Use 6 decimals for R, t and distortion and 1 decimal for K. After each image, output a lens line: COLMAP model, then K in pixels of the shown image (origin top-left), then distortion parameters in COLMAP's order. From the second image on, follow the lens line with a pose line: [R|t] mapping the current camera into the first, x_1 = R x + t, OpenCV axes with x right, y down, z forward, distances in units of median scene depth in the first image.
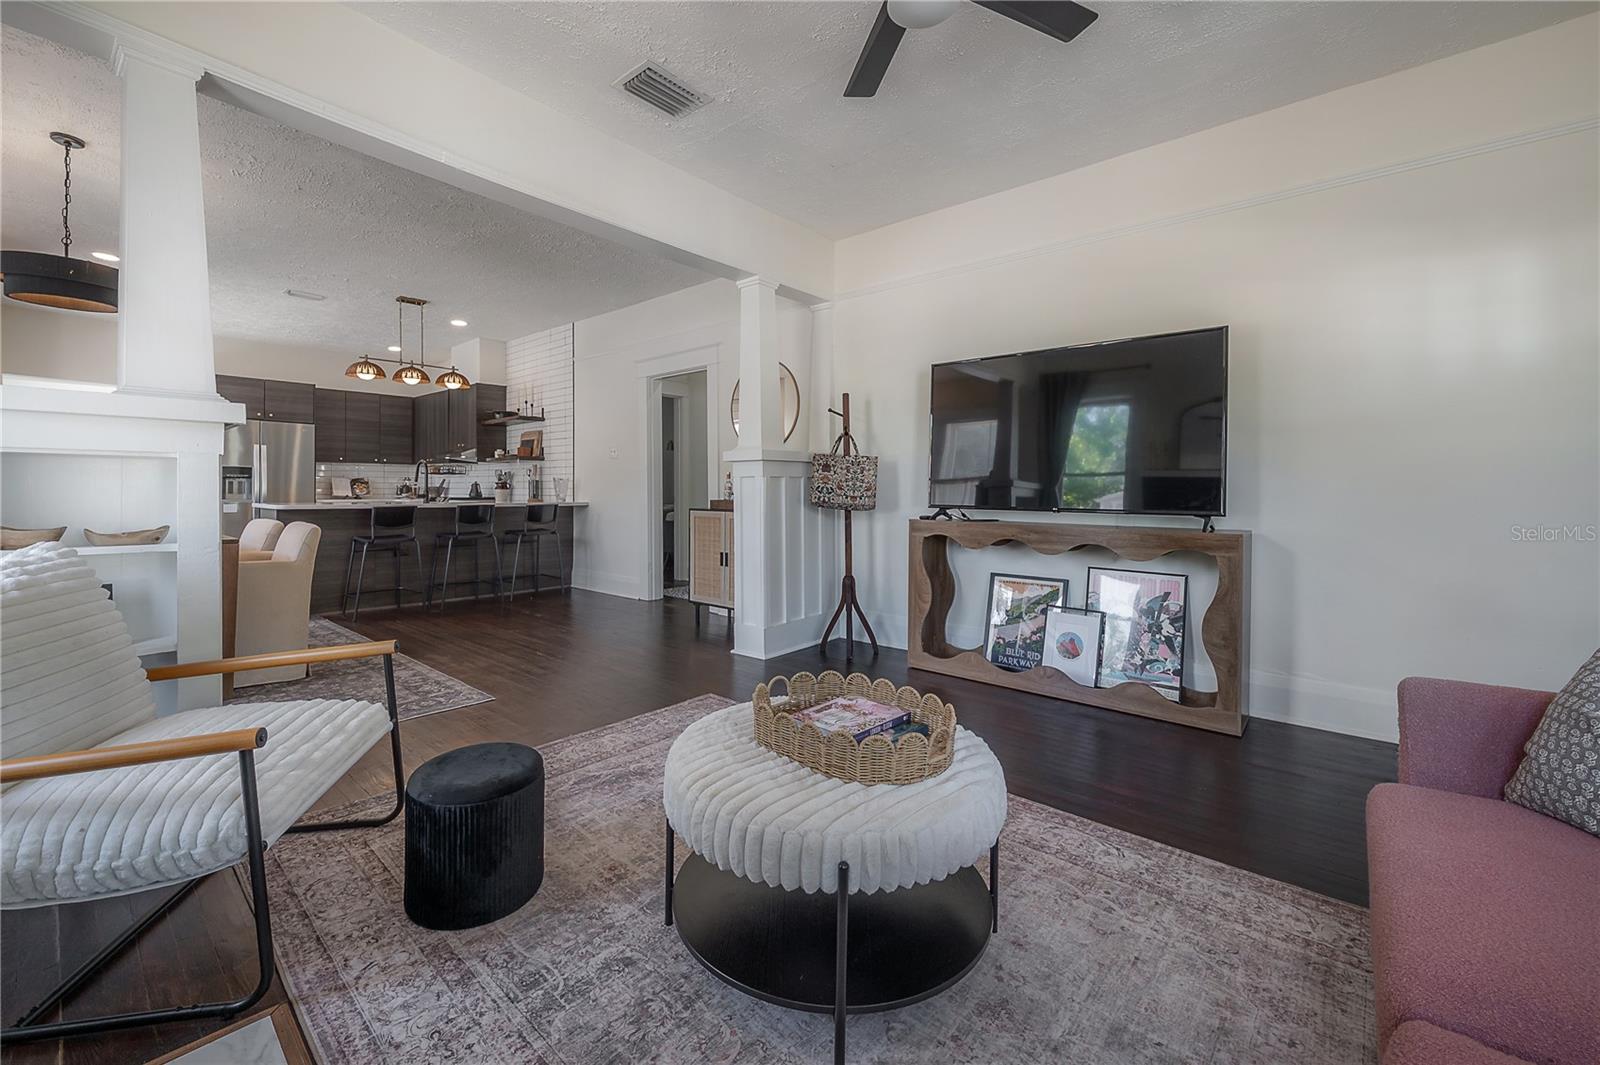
lens RADIAL K [[648.8, 0, 765.5], [0, 648.8, 487.6], [0, 0, 1]] dist [-0.012254, 0.000406]
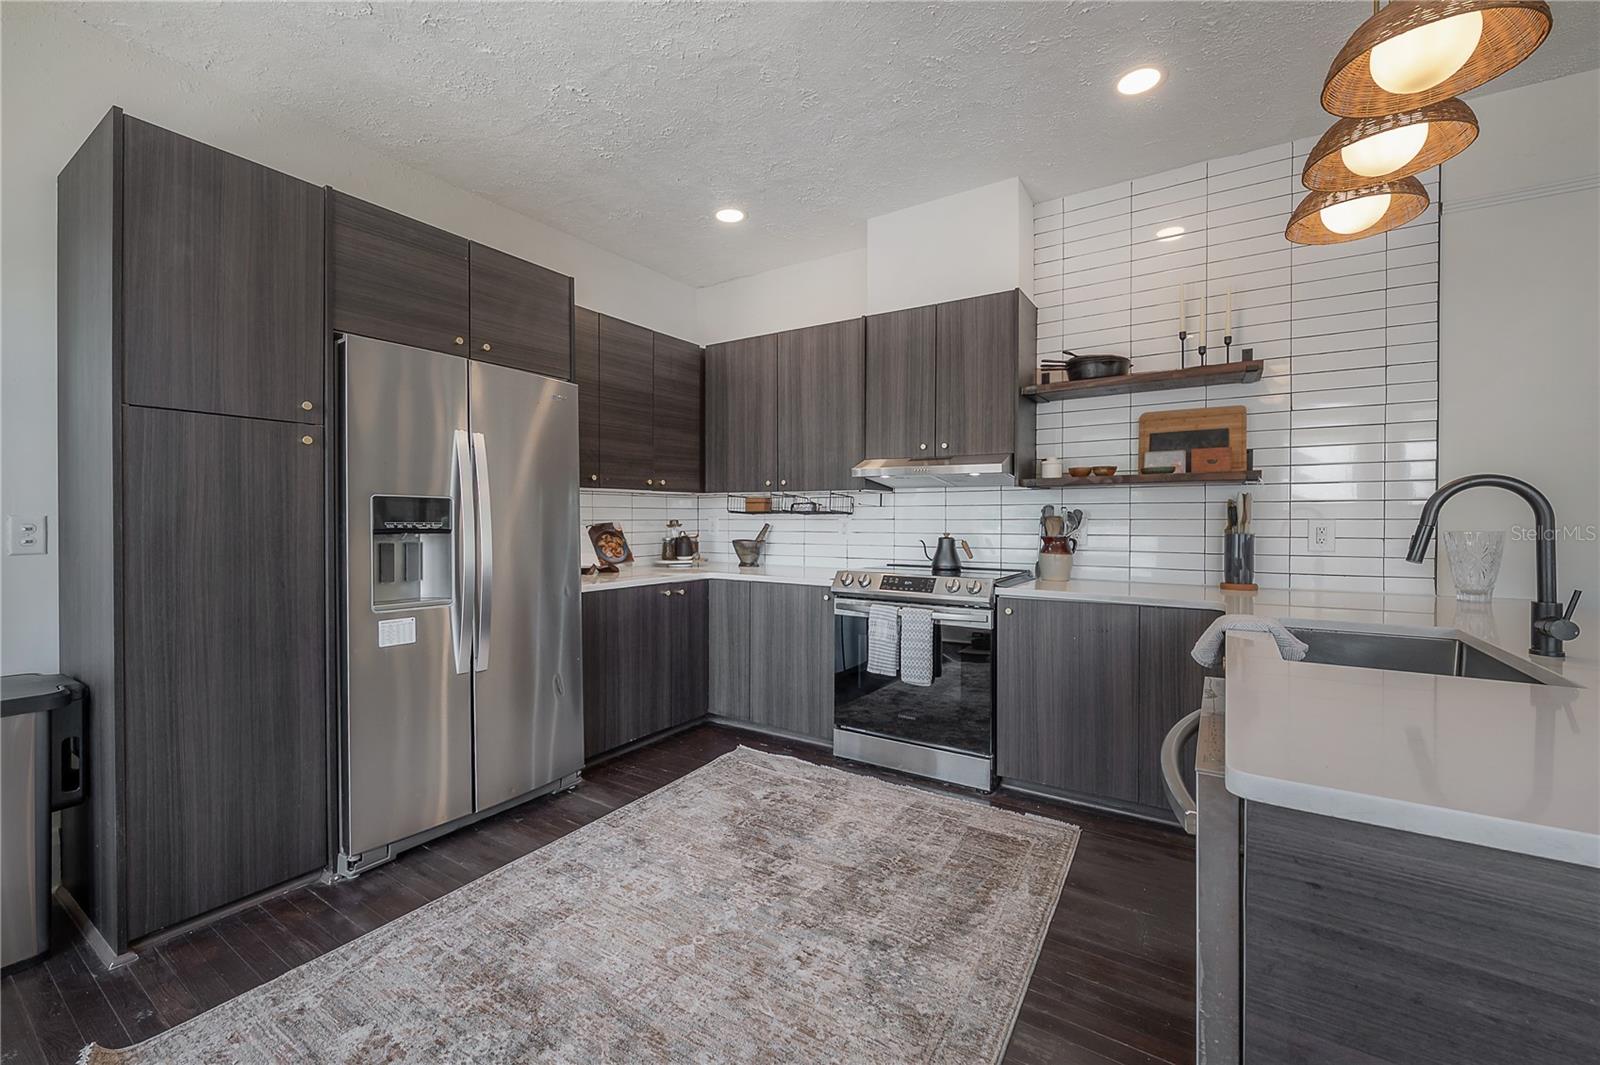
lens RADIAL K [[648.8, 0, 809.9], [0, 648.8, 521.9], [0, 0, 1]] dist [-0.012254, 0.000406]
pose [[0.986914, -0.002315, 0.161231, -0.840572], [0.001062, 0.999969, 0.007857, -0.028233], [-0.161244, -0.007583, 0.986885, 0.826159]]
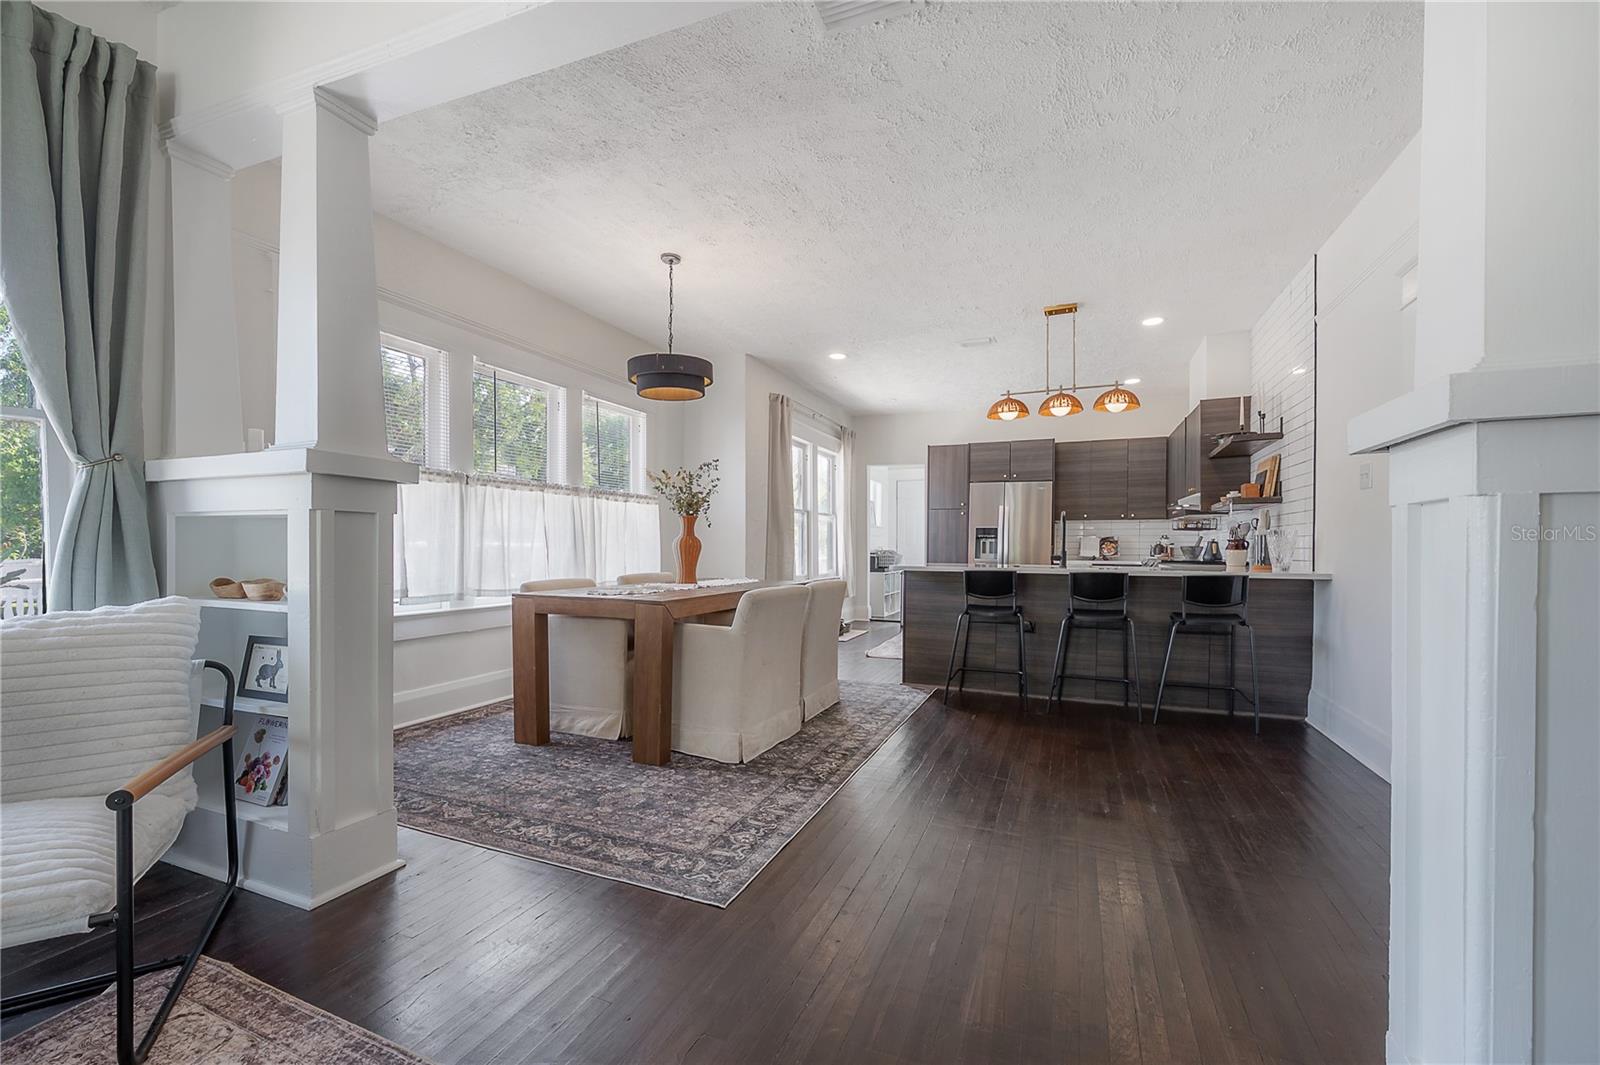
lens RADIAL K [[648.8, 0, 839.1], [0, 648.8, 549.3], [0, 0, 1]] dist [-0.012254, 0.000406]
pose [[0.379618, 0.002119, -0.925141, 0.084510], [-0.000375, 0.999998, 0.002137, 0.001409], [0.925143, -0.000464, 0.379618, 0.469151]]
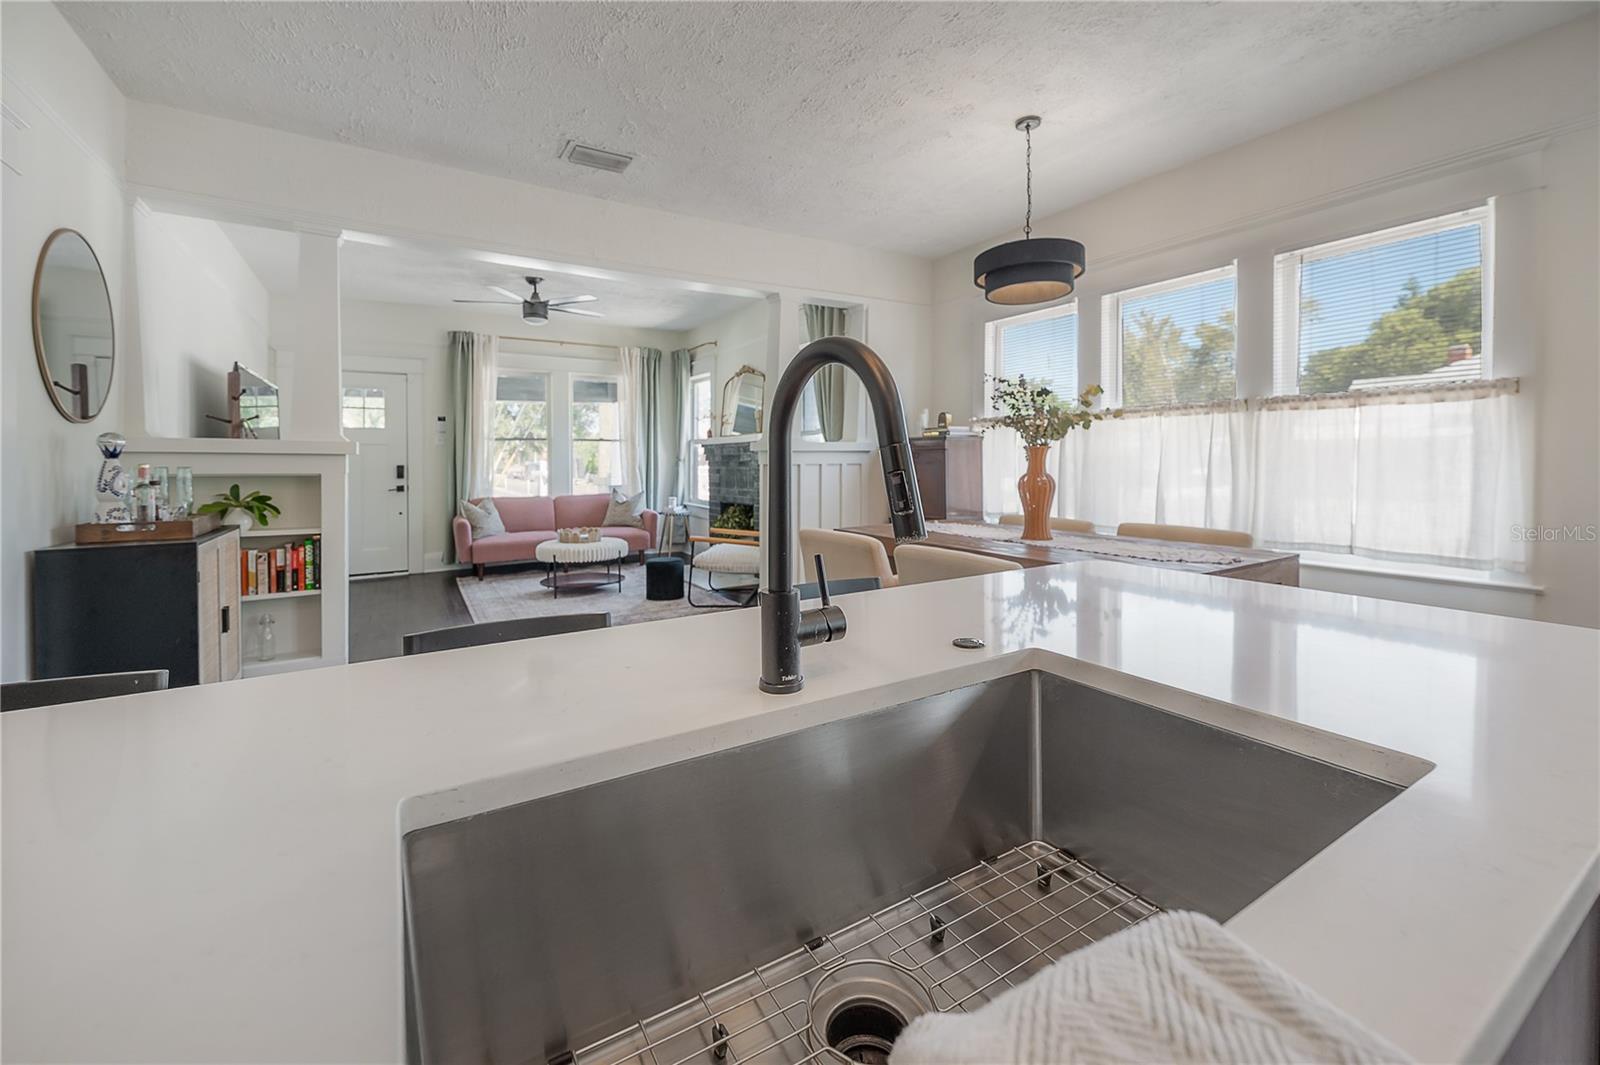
lens RADIAL K [[648.8, 0, 810.9], [0, 648.8, 467.6], [0, 0, 1]] dist [-0.012254, 0.000406]
pose [[-0.965978, 0.001087, 0.258624, -0.559212], [0.003733, 0.999946, 0.009739, -0.020061], [-0.258599, 0.010373, -0.965929, 1.116560]]
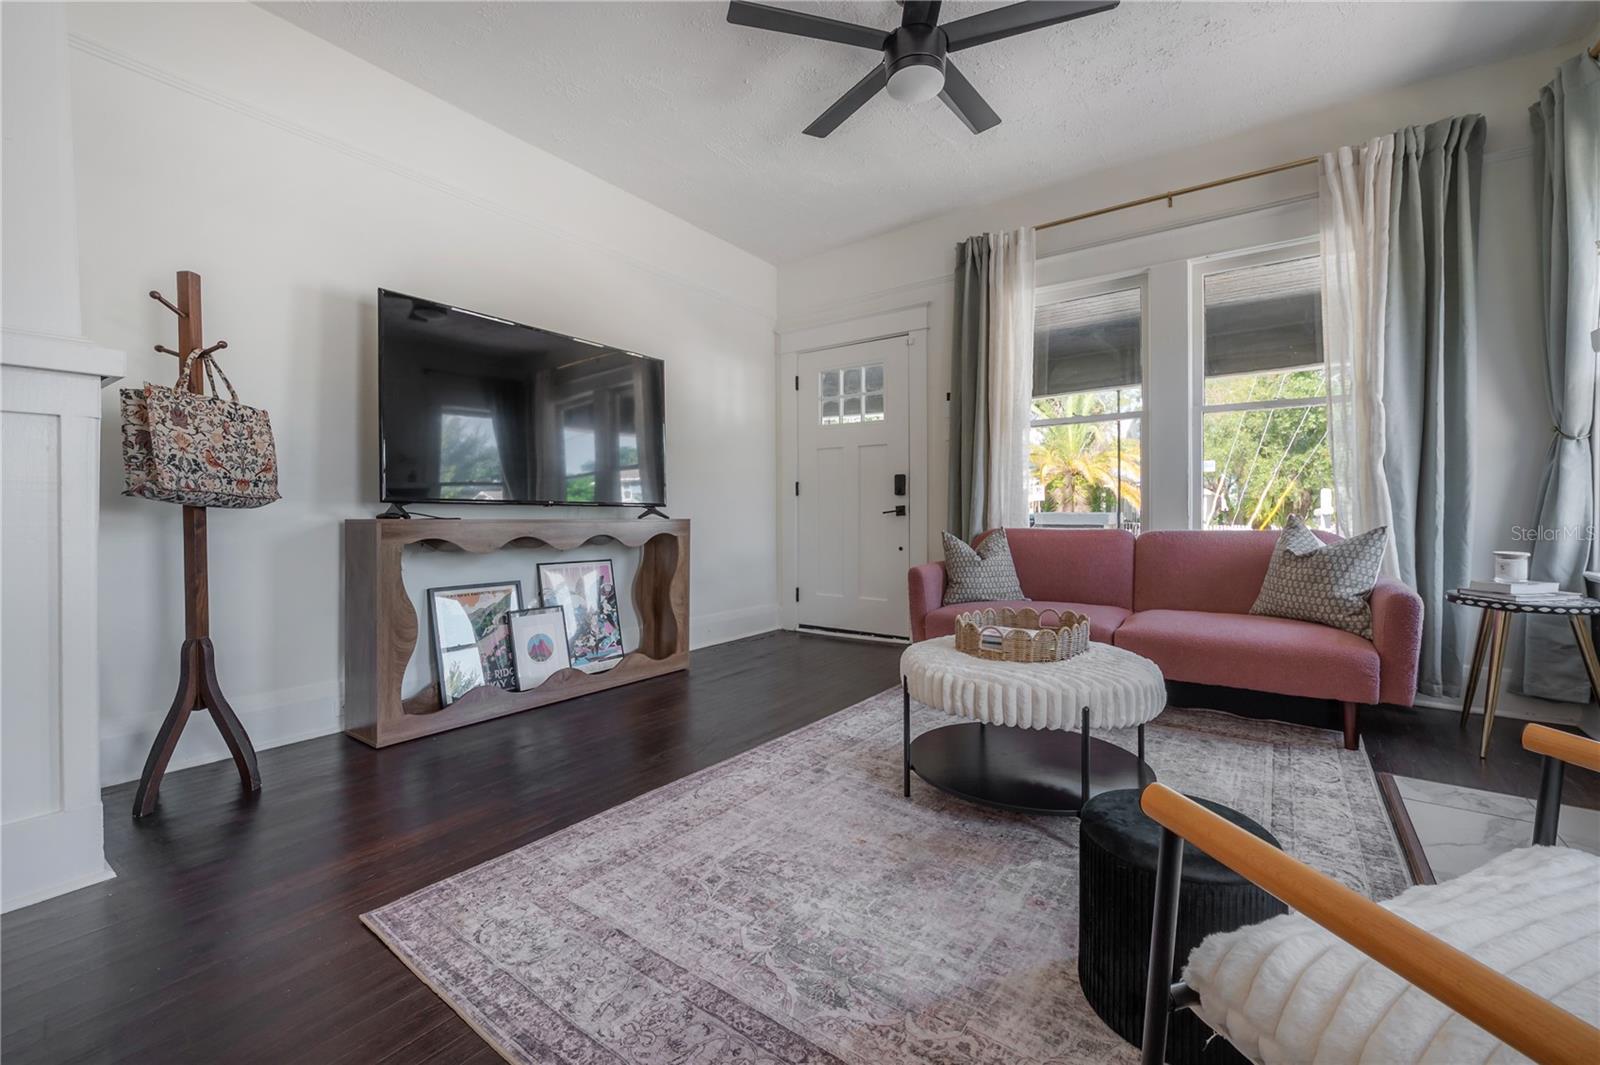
lens RADIAL K [[648.8, 0, 811.2], [0, 648.8, 513.4], [0, 0, 1]] dist [-0.012254, 0.000406]
pose [[-0.116277, 0.001396, 0.993216, -0.300112], [-0.000192, 0.999999, -0.001428, 0.028083], [-0.993217, -0.000357, -0.116276, 0.410894]]
